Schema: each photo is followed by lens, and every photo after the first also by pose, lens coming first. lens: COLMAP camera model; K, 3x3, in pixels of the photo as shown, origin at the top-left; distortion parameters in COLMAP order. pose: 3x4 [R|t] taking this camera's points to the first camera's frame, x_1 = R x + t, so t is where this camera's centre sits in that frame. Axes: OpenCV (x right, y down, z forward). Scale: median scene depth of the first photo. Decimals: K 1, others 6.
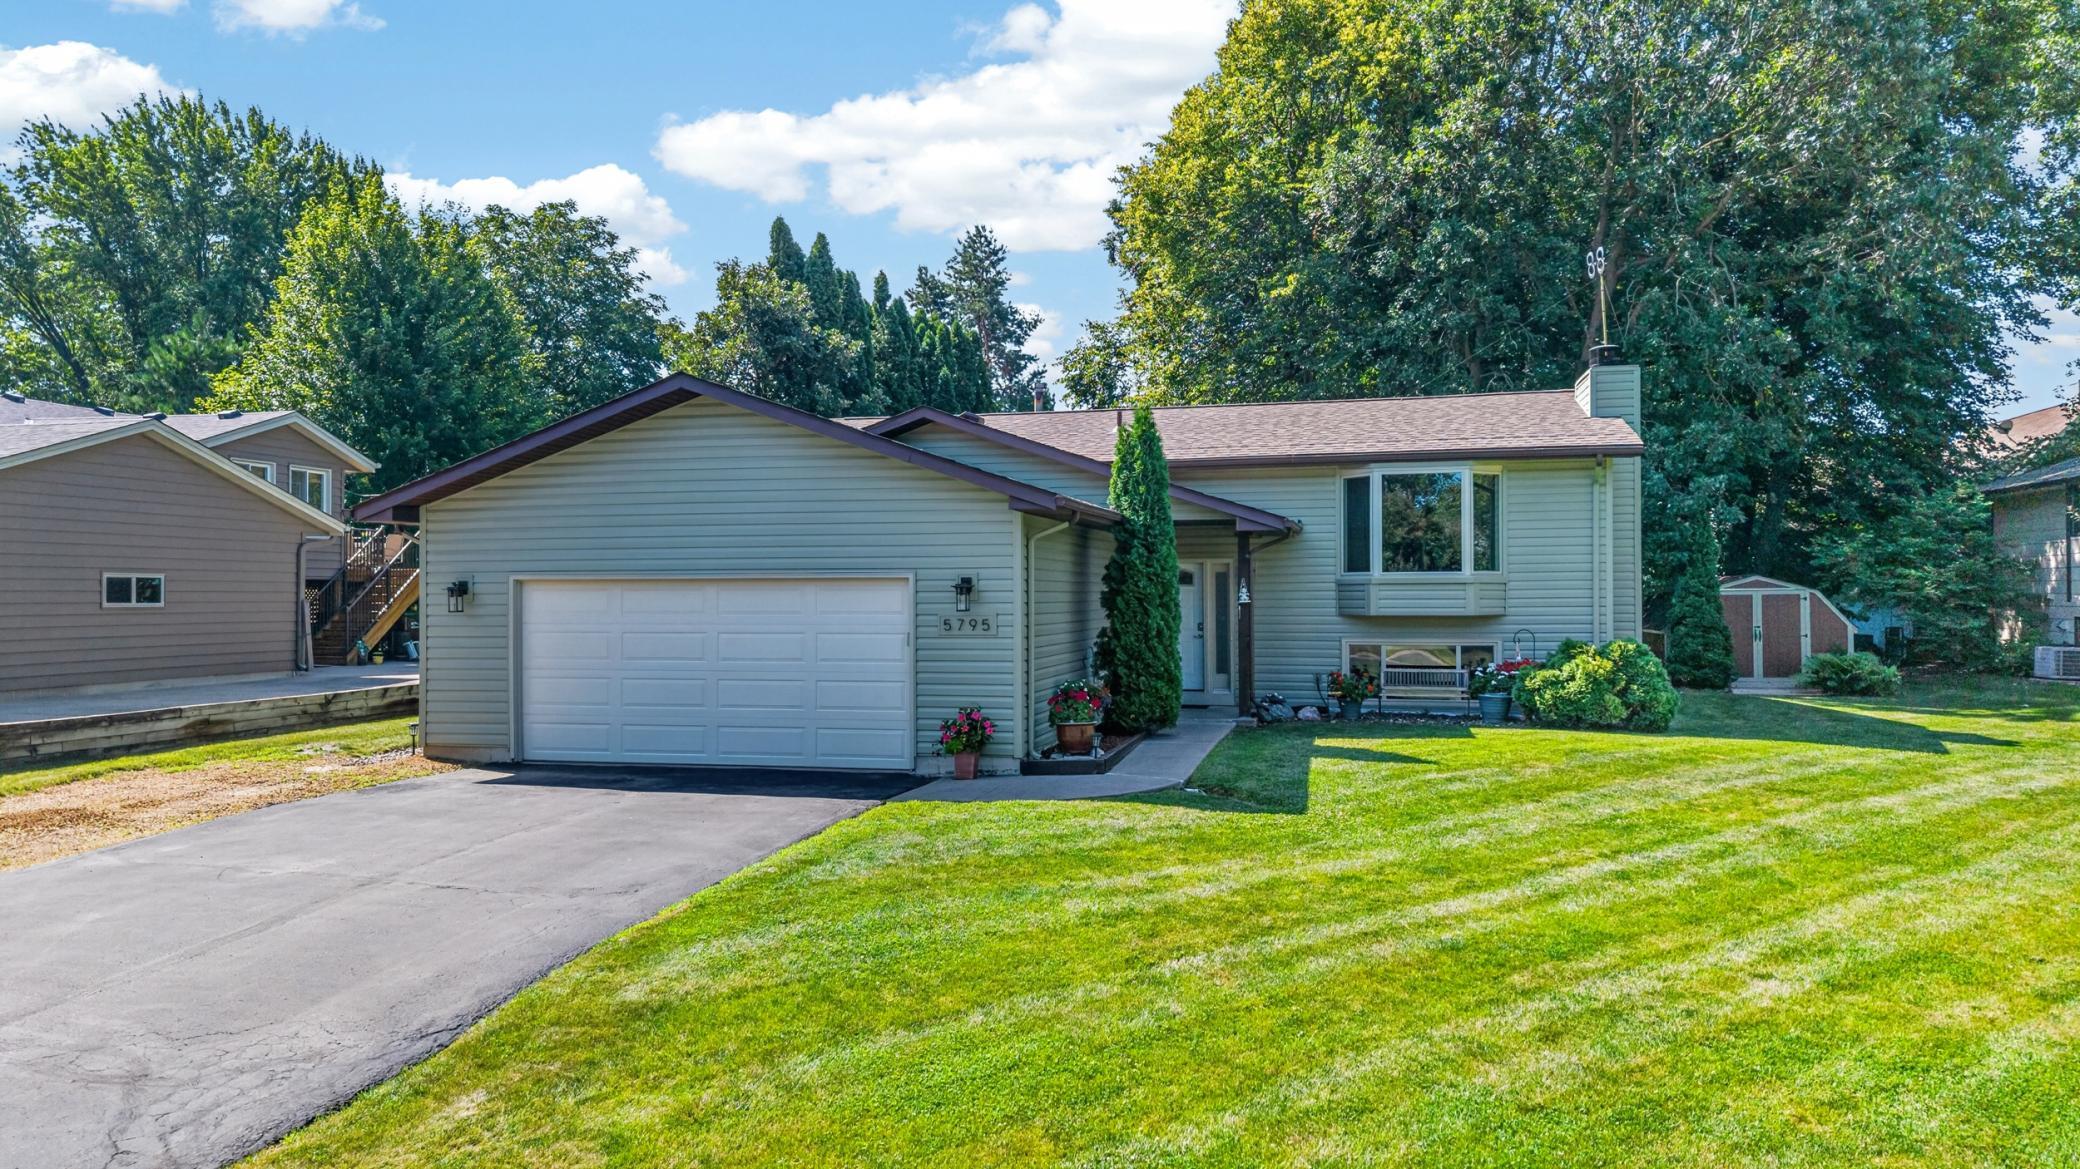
lens RADIAL K [[1381.6, 0, 1031.7], [0, 1381.6, 595.9], [0, 0, 1]] dist [0.031900, -0.026933]
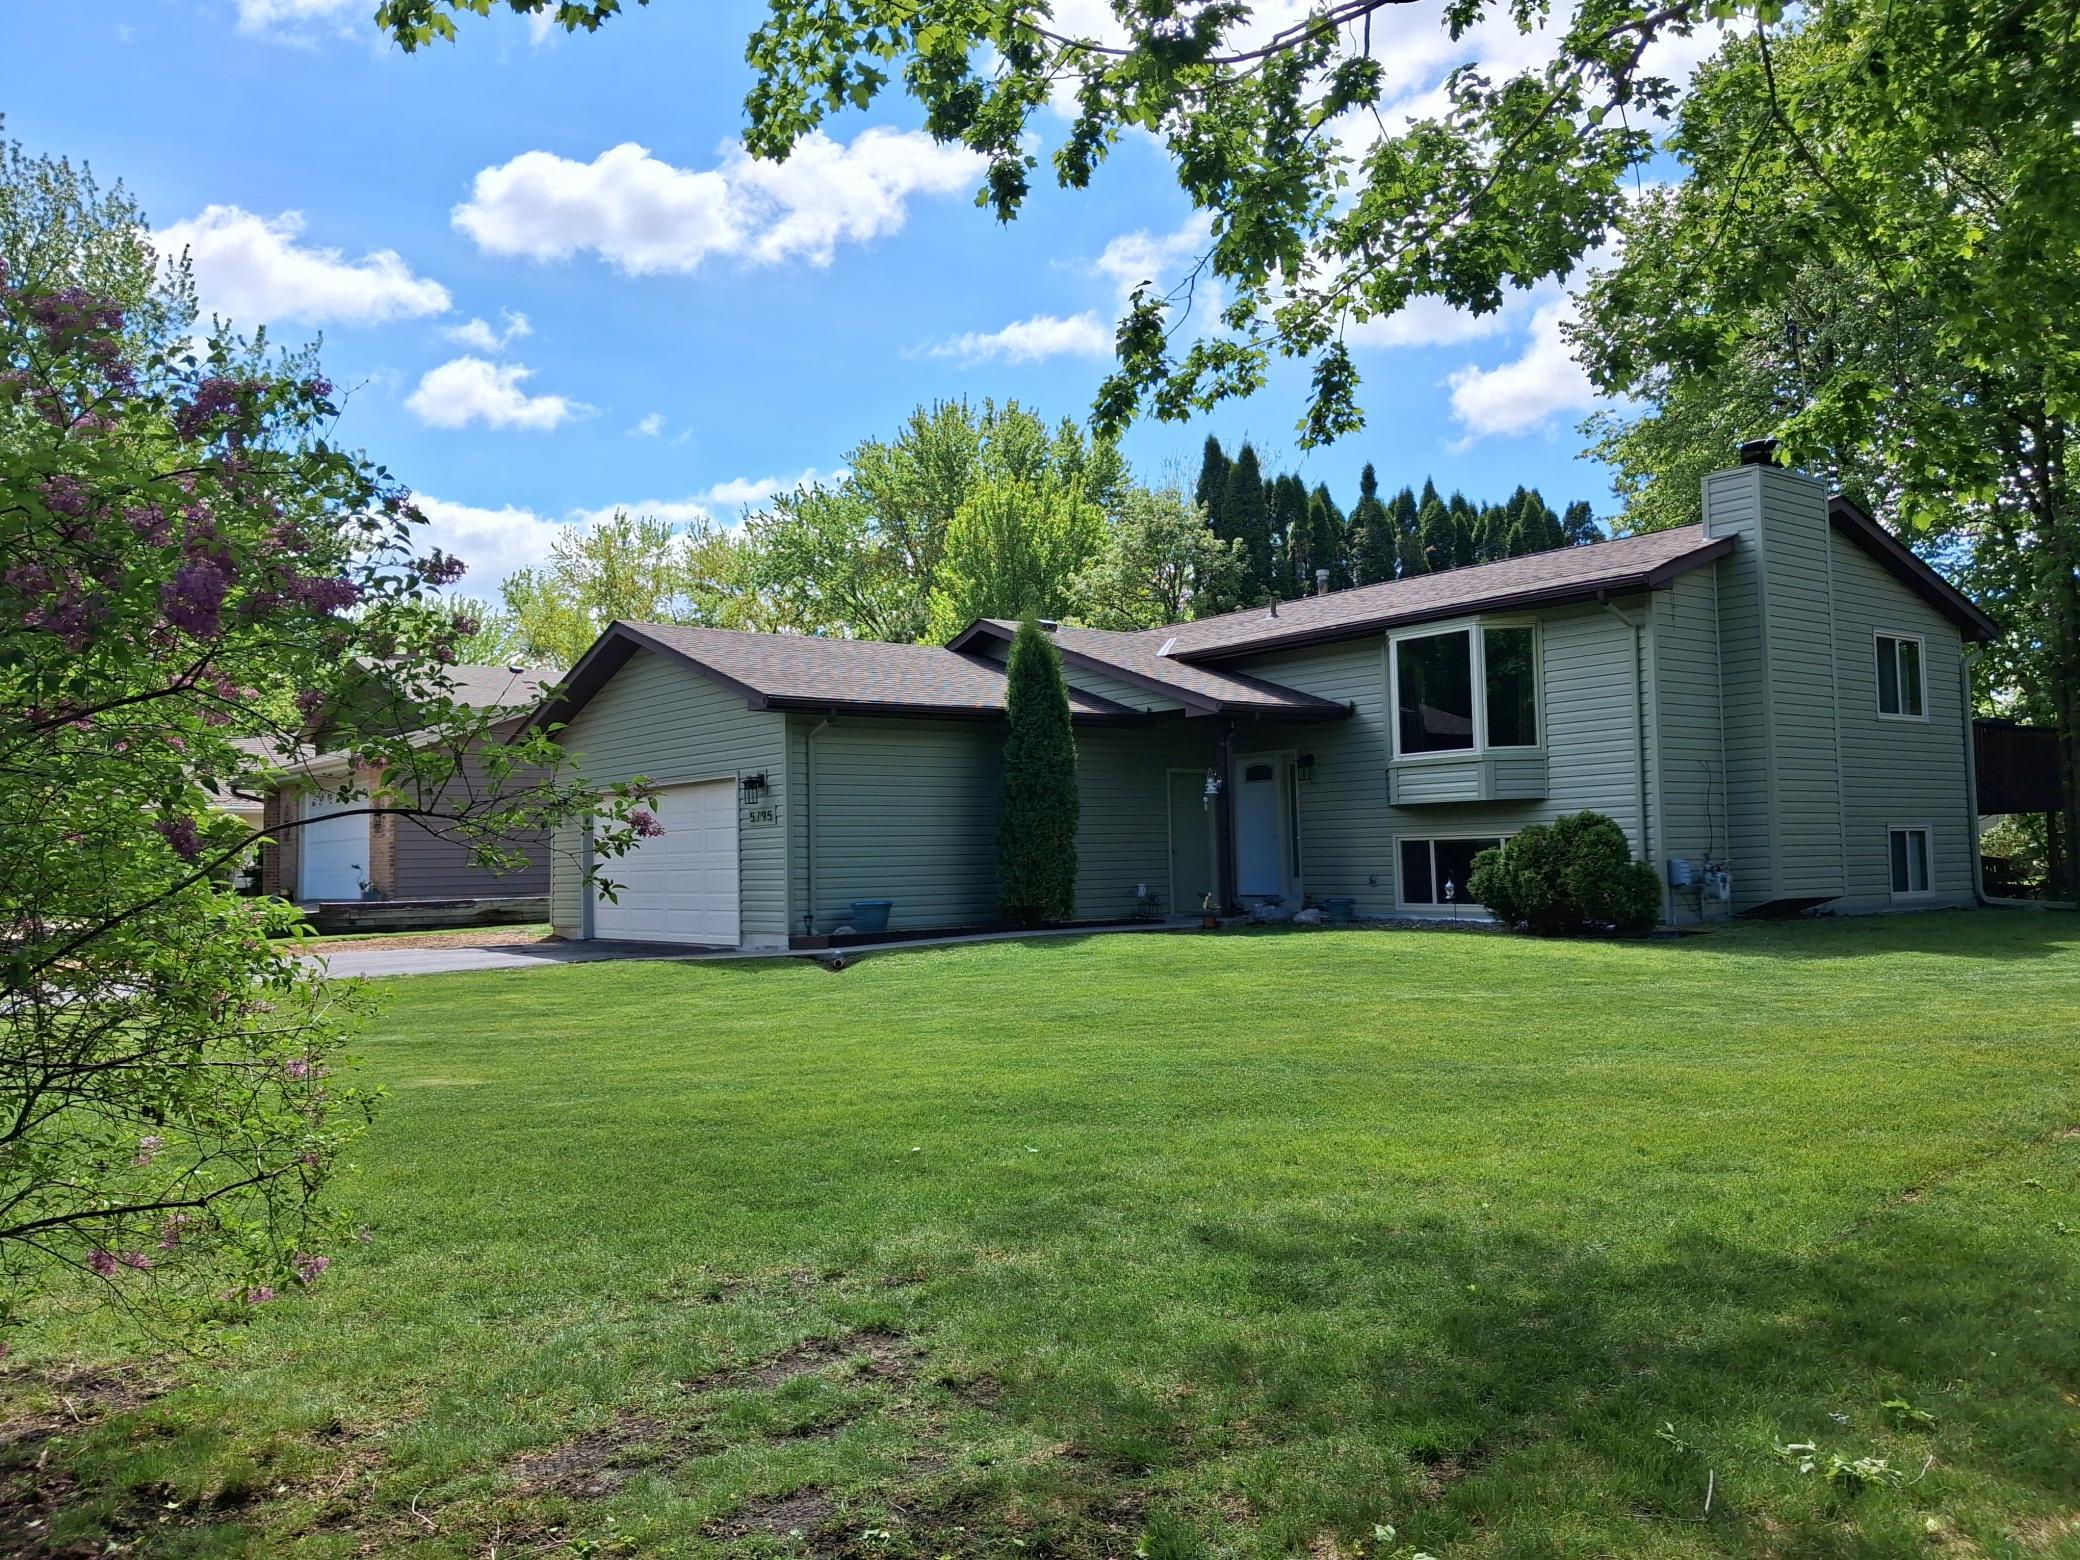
lens RADIAL K [[1609.6, 0, 1053.1], [0, 1609.6, 779.3], [0, 0, 1]] dist [0.033020, -0.037676]
pose [[0.790909, -0.045616, -0.610231, 0.652348], [0.019880, 0.998607, -0.048882, 0.041036], [0.611610, 0.026530, 0.790714, 0.071484]]
